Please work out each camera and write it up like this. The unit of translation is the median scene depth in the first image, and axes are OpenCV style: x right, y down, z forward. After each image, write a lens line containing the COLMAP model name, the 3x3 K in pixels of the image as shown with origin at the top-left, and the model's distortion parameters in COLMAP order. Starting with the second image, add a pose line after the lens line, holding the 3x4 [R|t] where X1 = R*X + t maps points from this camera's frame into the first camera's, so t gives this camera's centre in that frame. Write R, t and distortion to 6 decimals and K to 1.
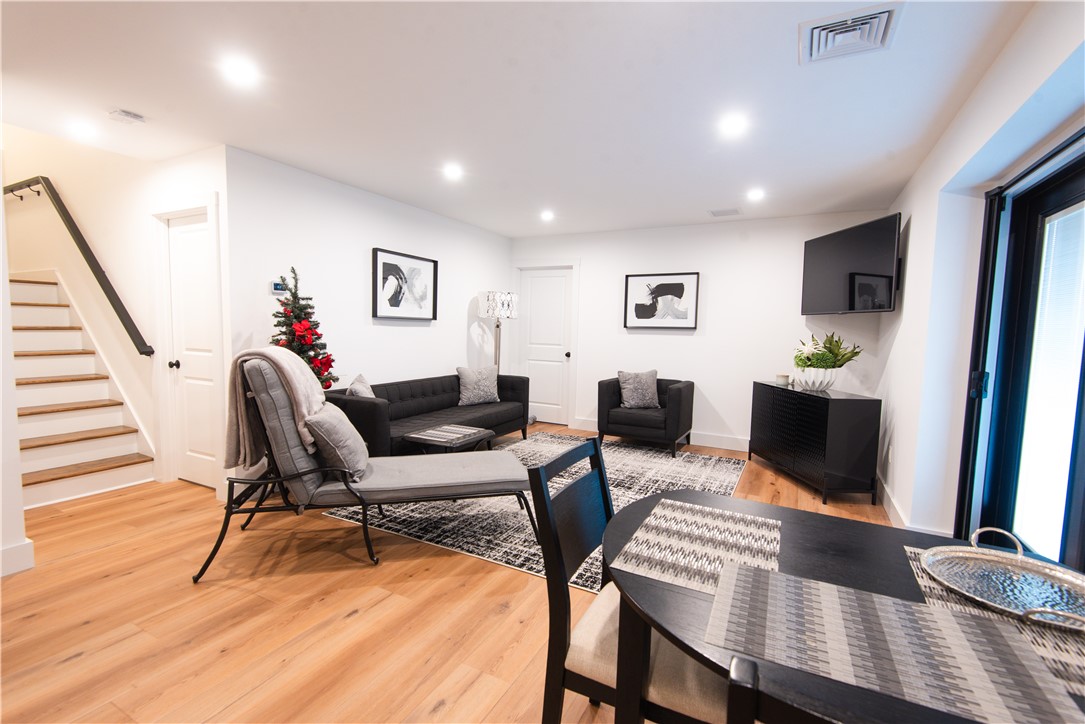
lens RADIAL K [[478.5, 0, 540.0], [0, 478.5, 373.2], [0, 0, 1]] dist [-0.004159, -0.001863]
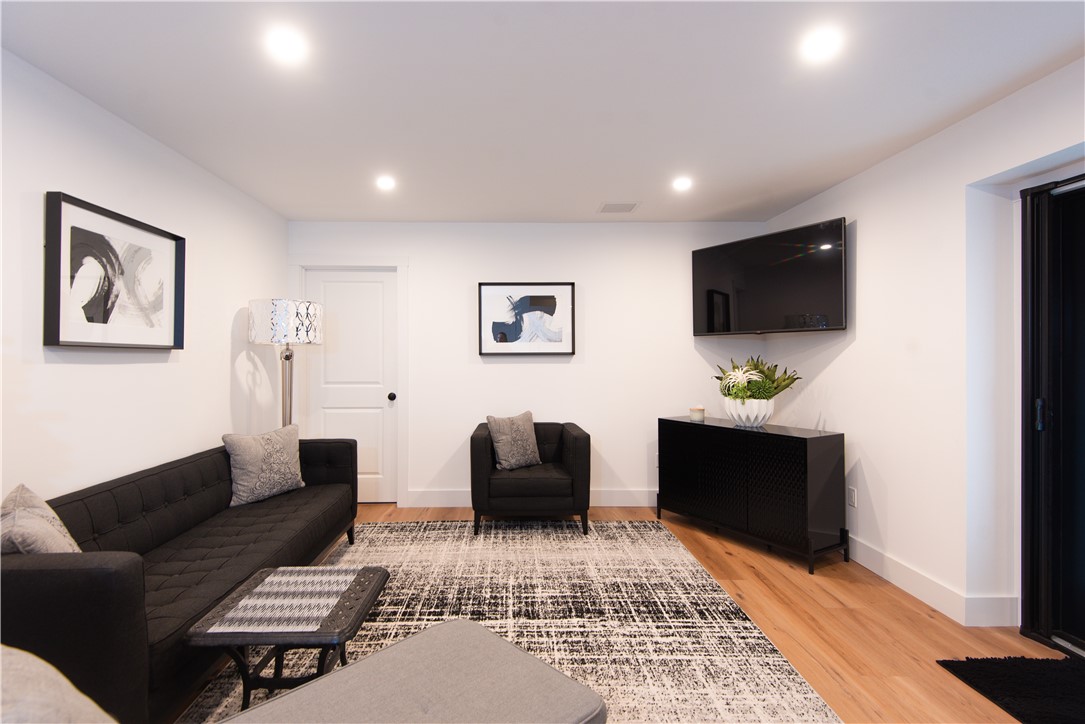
lens RADIAL K [[529.0, 0, 520.8], [0, 529.0, 352.5], [0, 0, 1]] dist [0.016182, -0.010449]
pose [[0.877810, -0.020655, 0.478564, -0.183363], [0.067012, 0.994540, -0.079993, -0.038181], [-0.474299, 0.102288, 0.874401, 0.336244]]
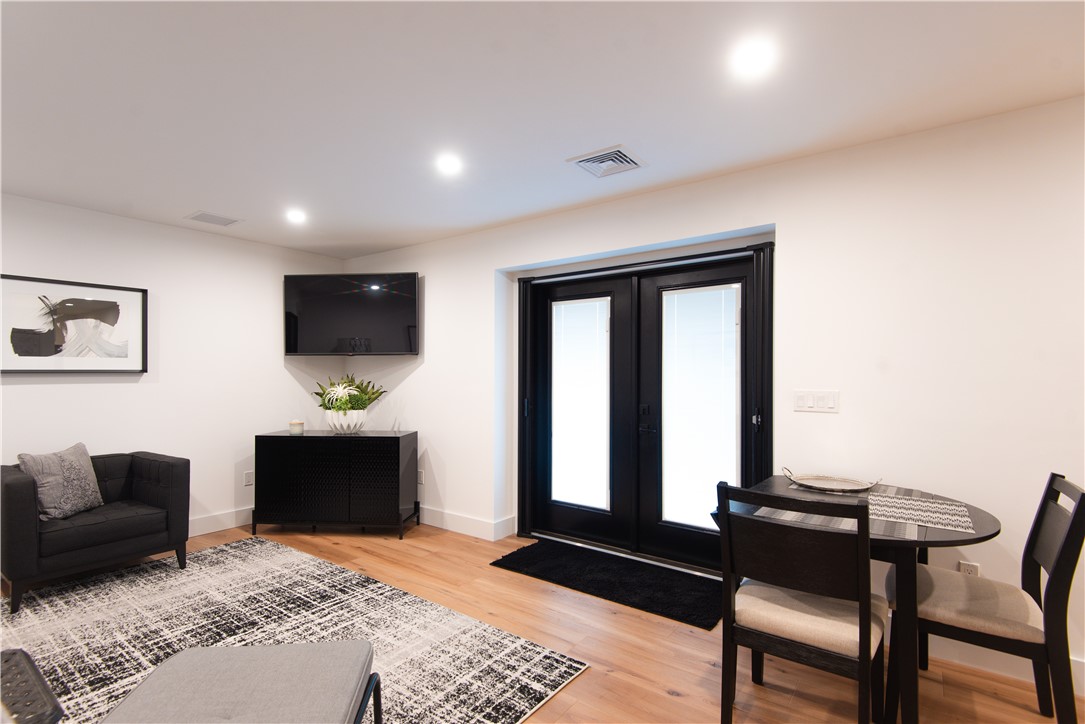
lens RADIAL K [[495.4, 0, 549.8], [0, 495.4, 370.4], [0, 0, 1]] dist [-0.004743, -0.004692]
pose [[0.131487, -0.013764, 0.991222, -0.329712], [0.099502, 0.995037, 0.000618, -0.045576], [-0.986312, 0.098547, 0.132204, 0.398989]]
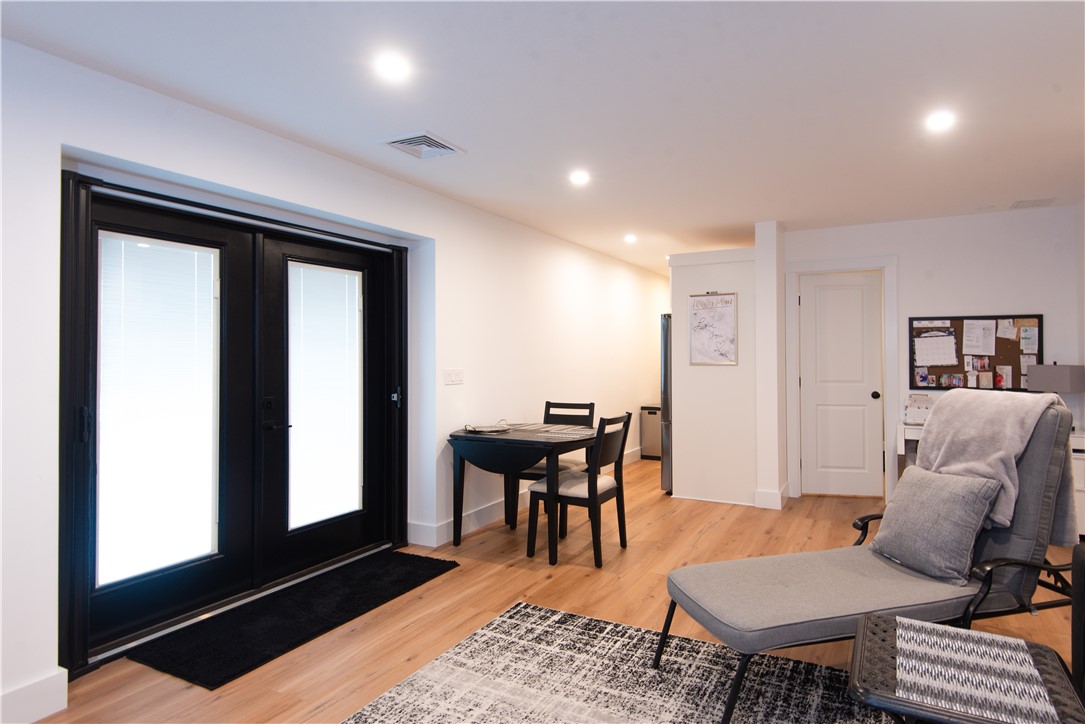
lens RADIAL K [[577.7, 0, 559.8], [0, 577.7, 346.4], [0, 0, 1]] dist [0.013454, -0.000445]
pose [[-0.999447, -0.019152, 0.027171, 0.075461], [-0.016719, 0.996059, 0.087101, -0.109420], [-0.028732, 0.086598, -0.995829, 1.074013]]
